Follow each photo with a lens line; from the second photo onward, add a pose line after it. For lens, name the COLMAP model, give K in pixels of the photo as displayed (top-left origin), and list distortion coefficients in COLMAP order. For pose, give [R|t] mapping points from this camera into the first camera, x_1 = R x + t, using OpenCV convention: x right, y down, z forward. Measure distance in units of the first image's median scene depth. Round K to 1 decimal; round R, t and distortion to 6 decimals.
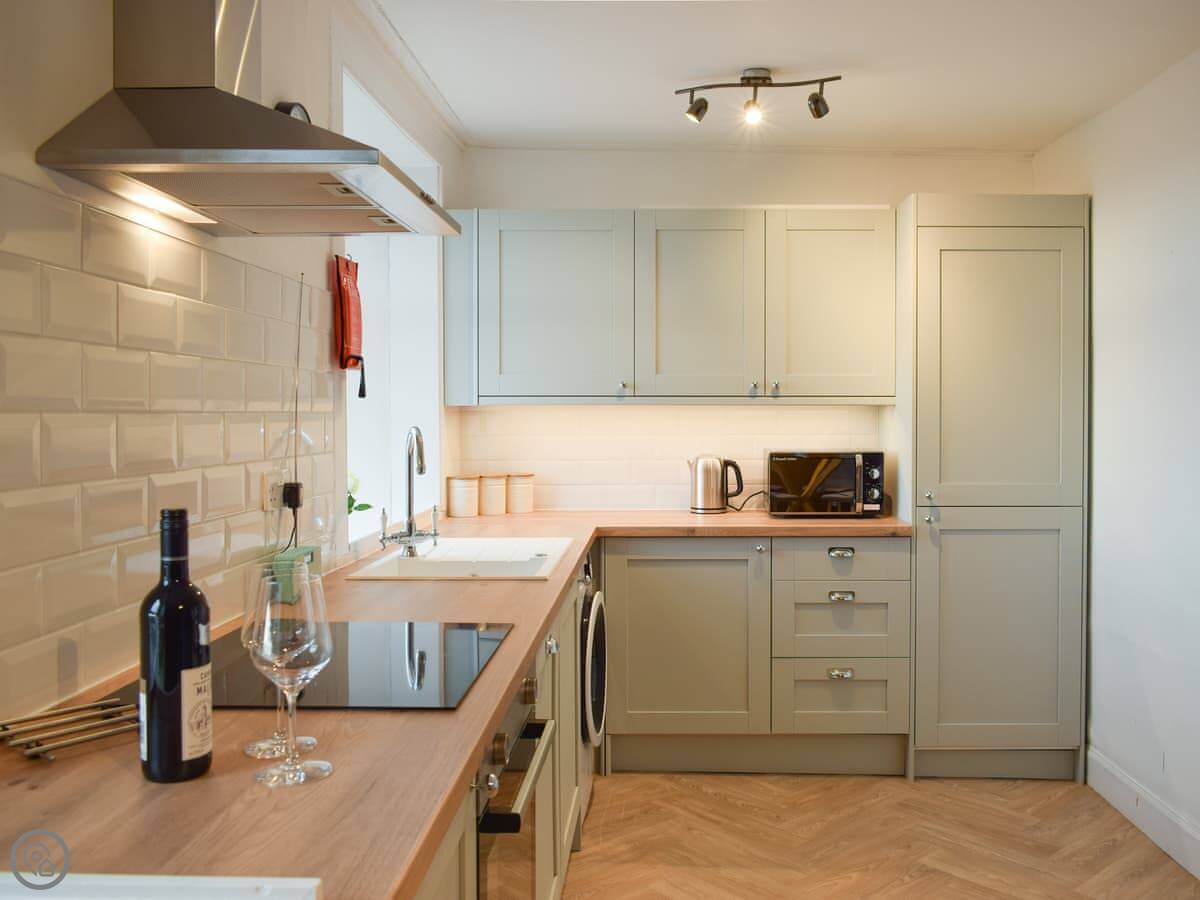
lens RADIAL K [[1059.2, 0, 652.7], [0, 1059.2, 446.6], [0, 0, 1]] dist [-0.009984, -0.011685]
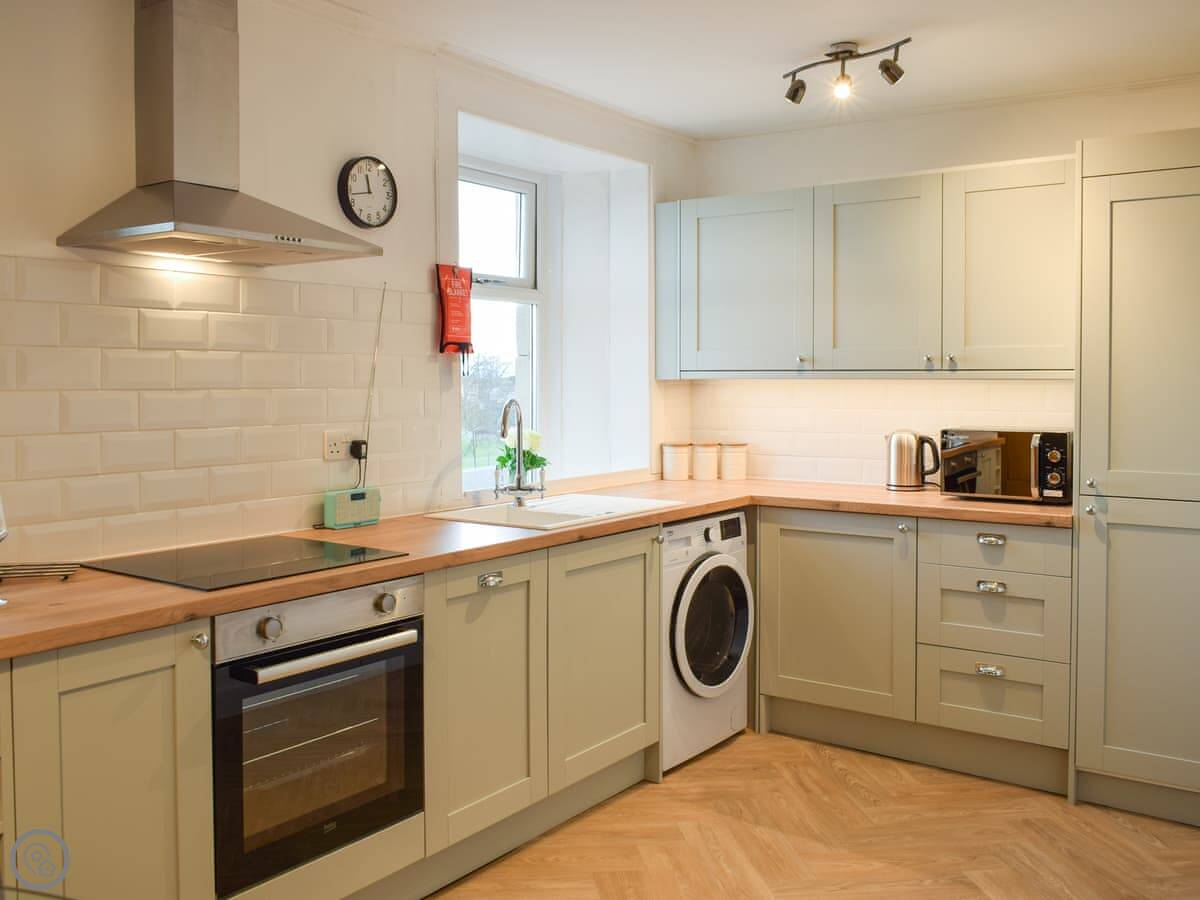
lens RADIAL K [[1095.4, 0, 599.7], [0, 1095.4, 422.9], [0, 0, 1]] dist [0.000008, -0.007081]
pose [[0.817779, 0.023571, -0.575049, 0.445082], [-0.018819, 0.999722, 0.014217, -0.008806], [0.575225, -0.000804, 0.817995, 0.021896]]
